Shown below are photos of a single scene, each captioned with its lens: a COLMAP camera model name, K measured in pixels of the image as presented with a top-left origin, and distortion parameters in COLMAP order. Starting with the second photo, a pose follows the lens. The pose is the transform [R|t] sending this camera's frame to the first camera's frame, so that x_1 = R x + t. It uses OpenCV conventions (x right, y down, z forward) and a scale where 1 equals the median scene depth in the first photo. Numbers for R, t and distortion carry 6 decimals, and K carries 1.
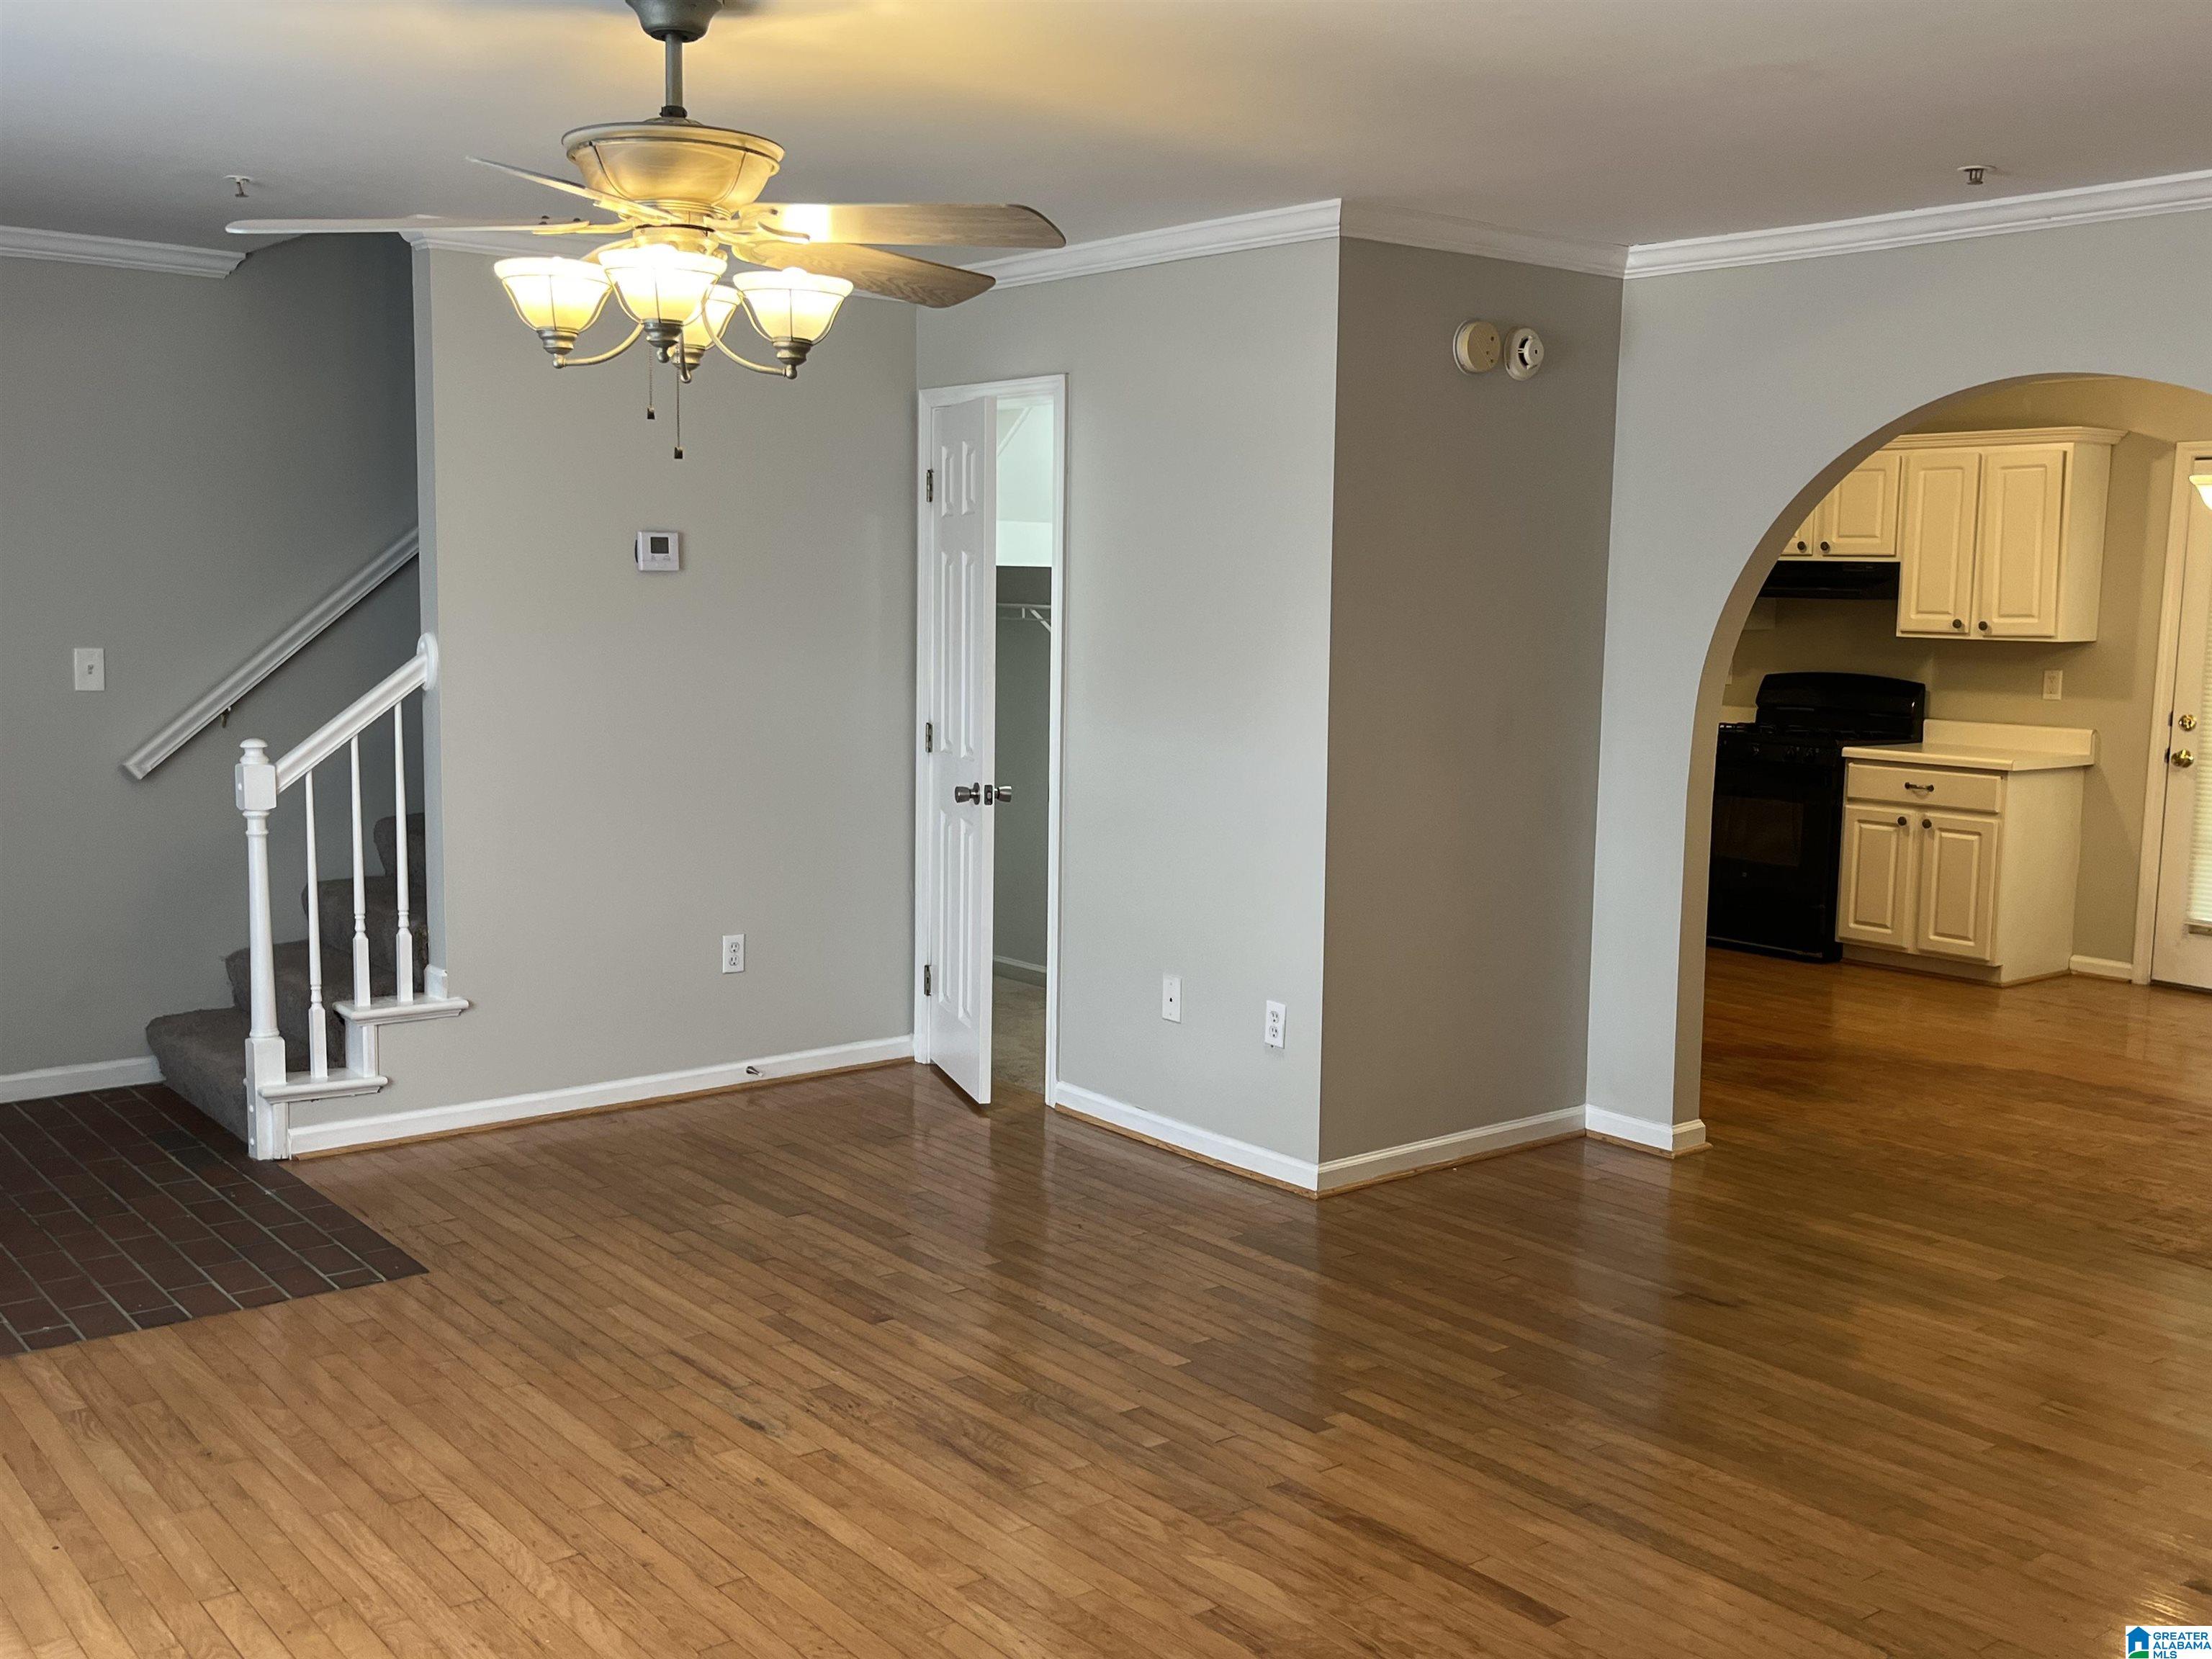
lens RADIAL K [[2115.1, 0, 1106.0], [0, 2115.1, 829.5], [0, 0, 1]] dist [0.028880, 0.004014]
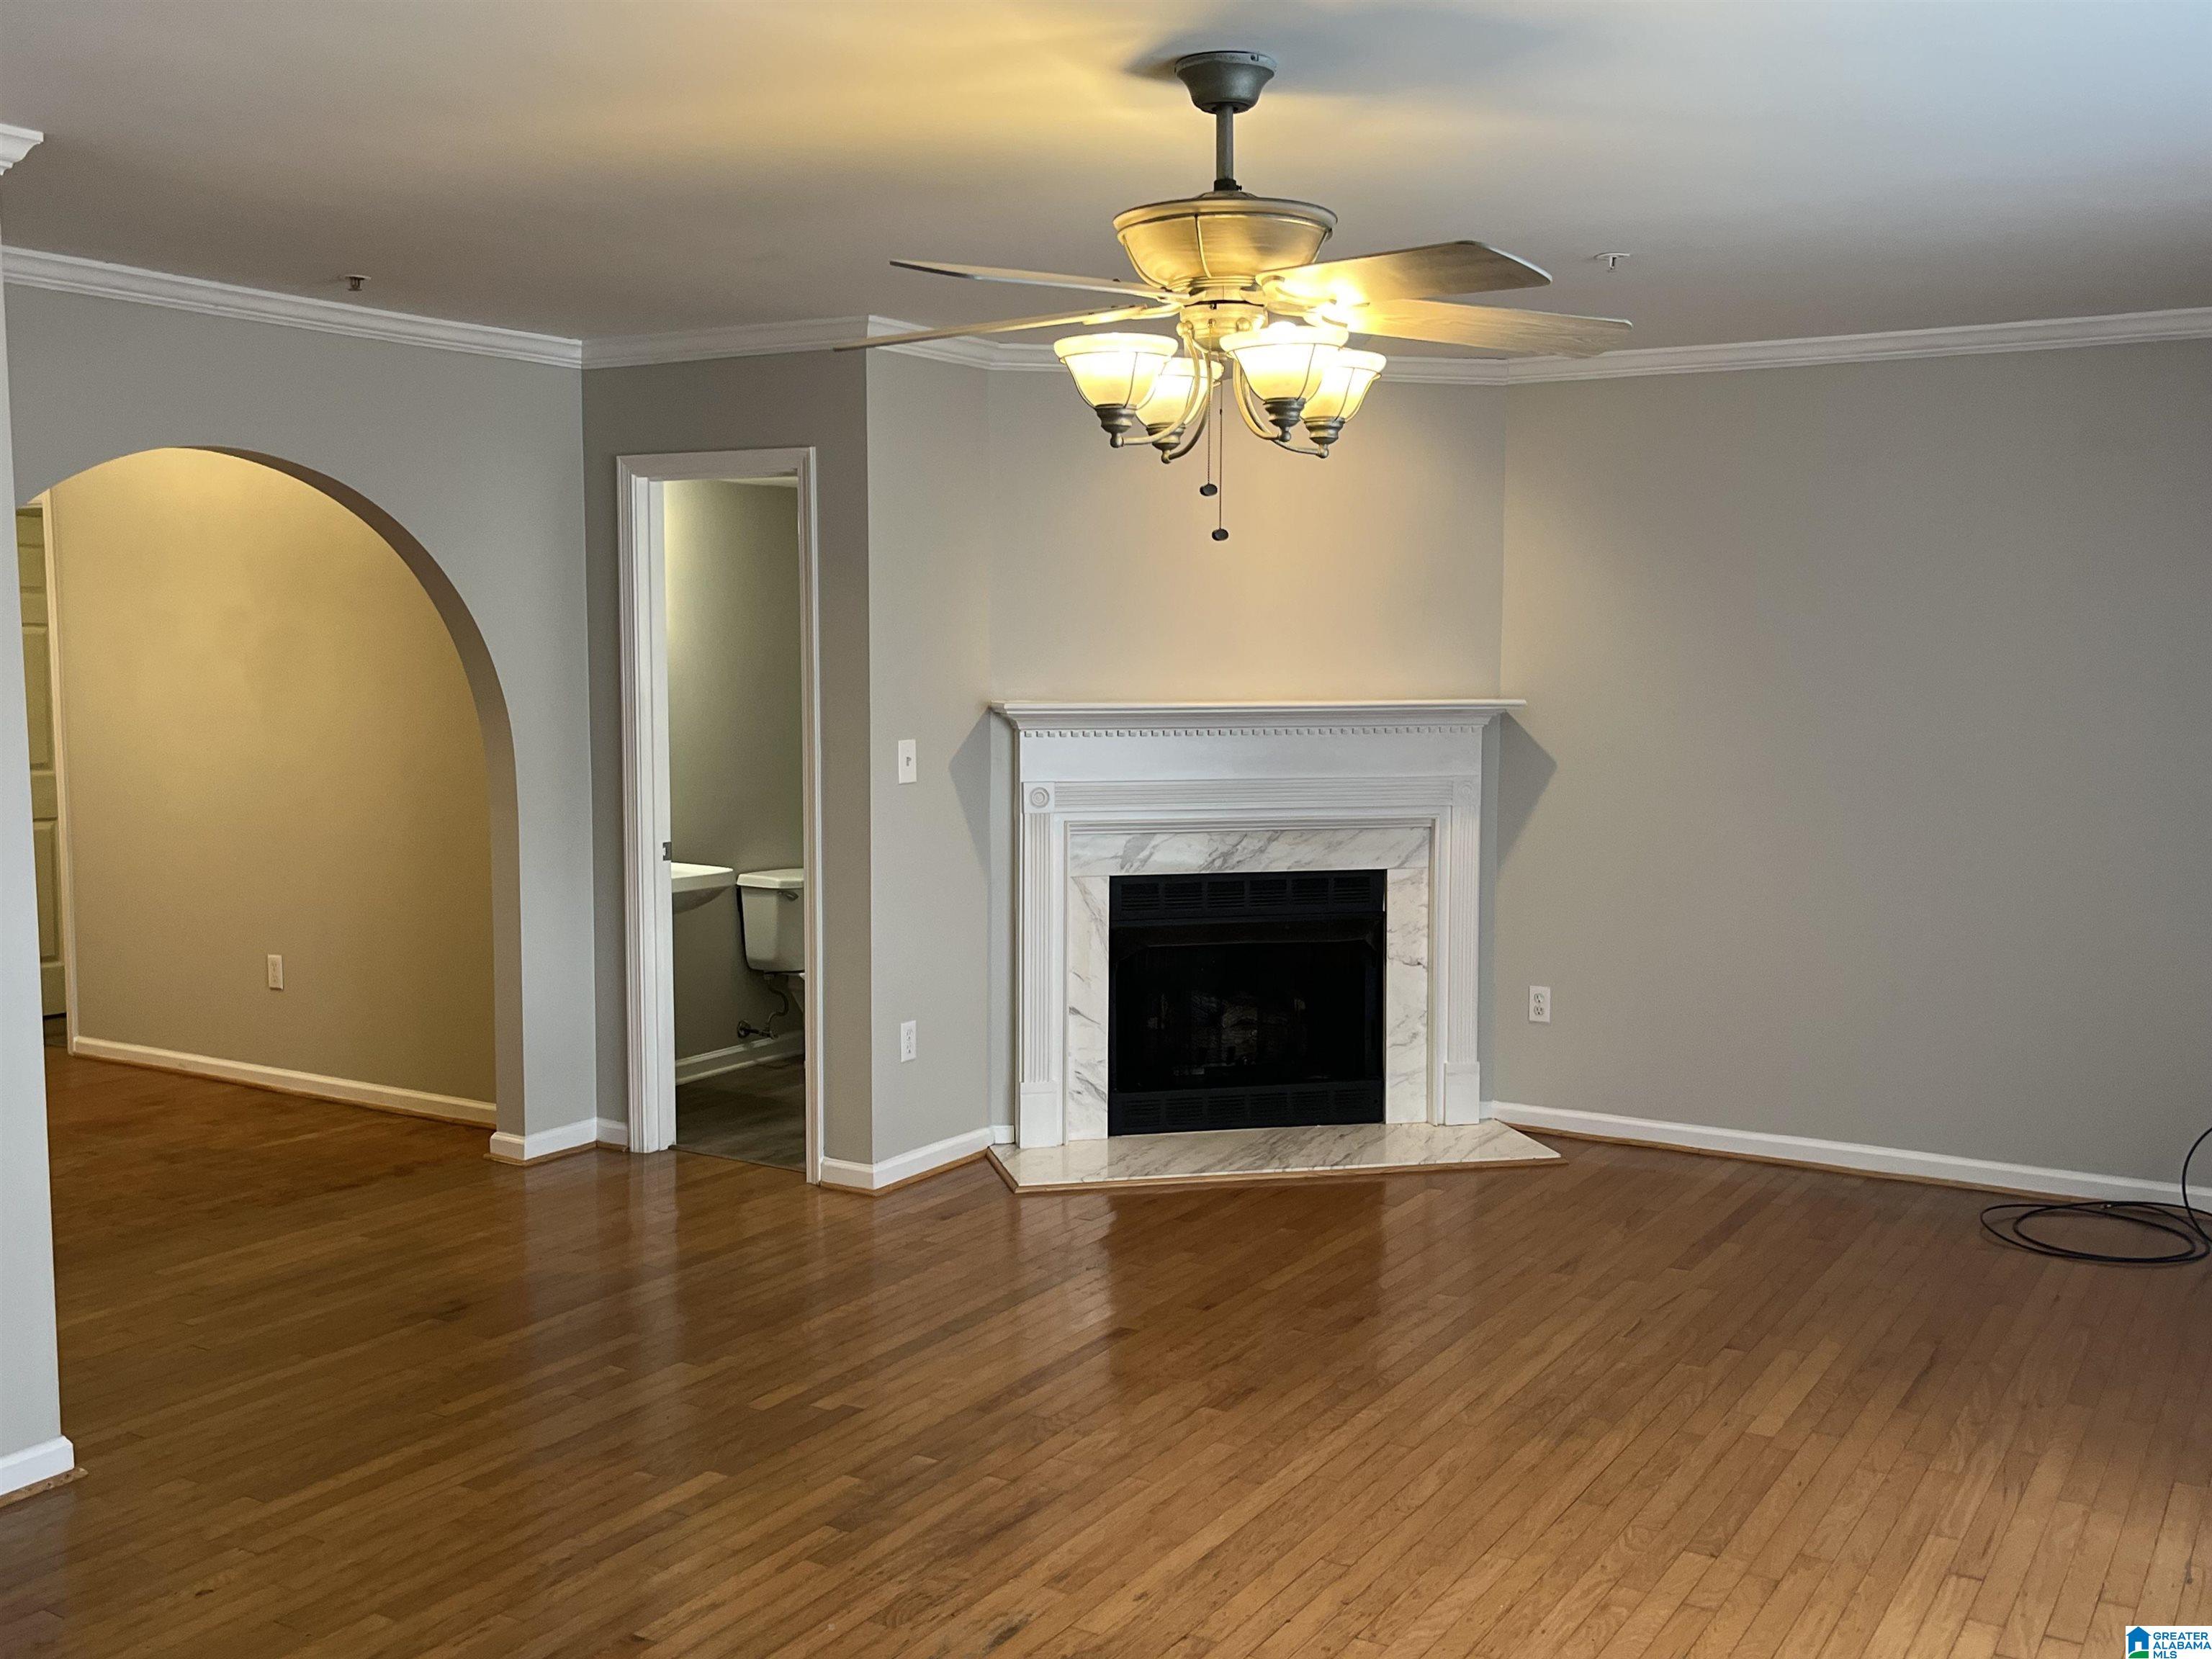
lens RADIAL K [[2115.1, 0, 1106.0], [0, 2115.1, 829.5], [0, 0, 1]] dist [0.028880, 0.004014]
pose [[-0.333952, -0.102401, 0.937011, -0.438553], [0.104324, 0.983959, 0.144712, -0.074848], [-0.936799, 0.146080, -0.317912, 0.545307]]
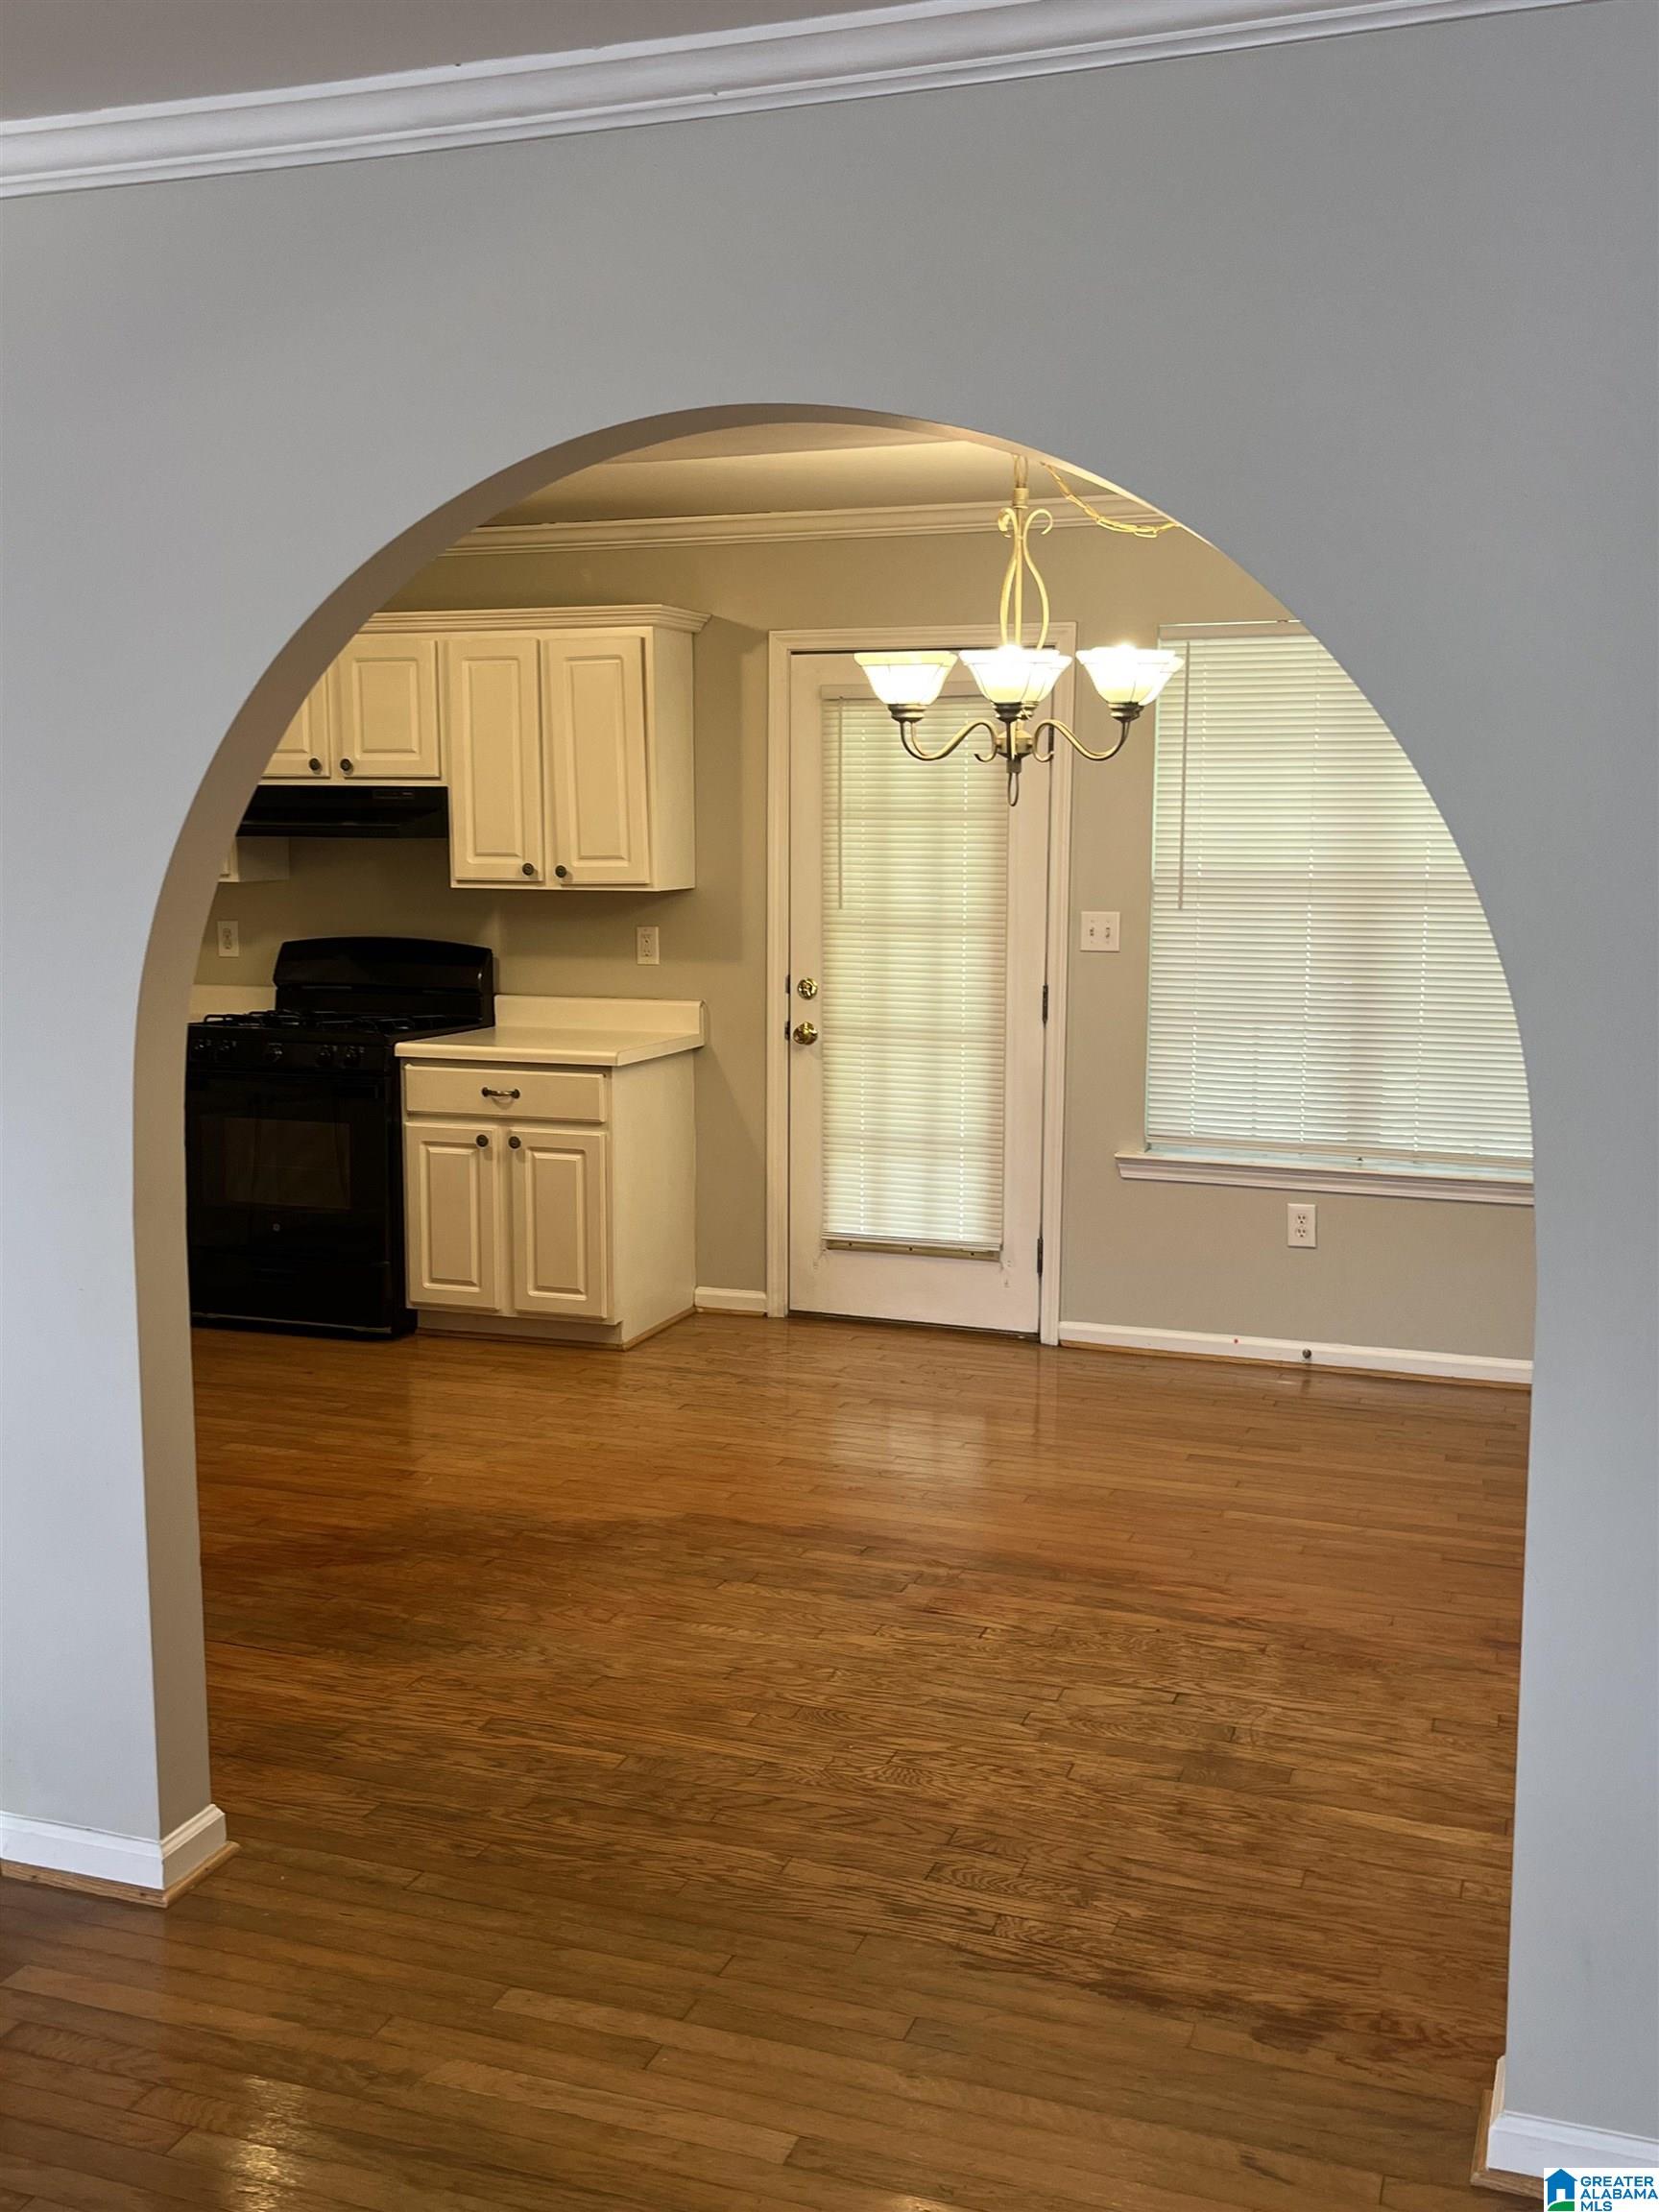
lens RADIAL K [[2125.7, 0, 829.5], [0, 2125.7, 1106.0], [0, 0, 1]] dist [0.156571, -0.436989]
pose [[0.855642, -0.083426, 0.510801, 0.102904], [0.074351, 0.996500, 0.038207, -0.035427], [-0.512200, 0.005287, 0.858850, 0.307977]]
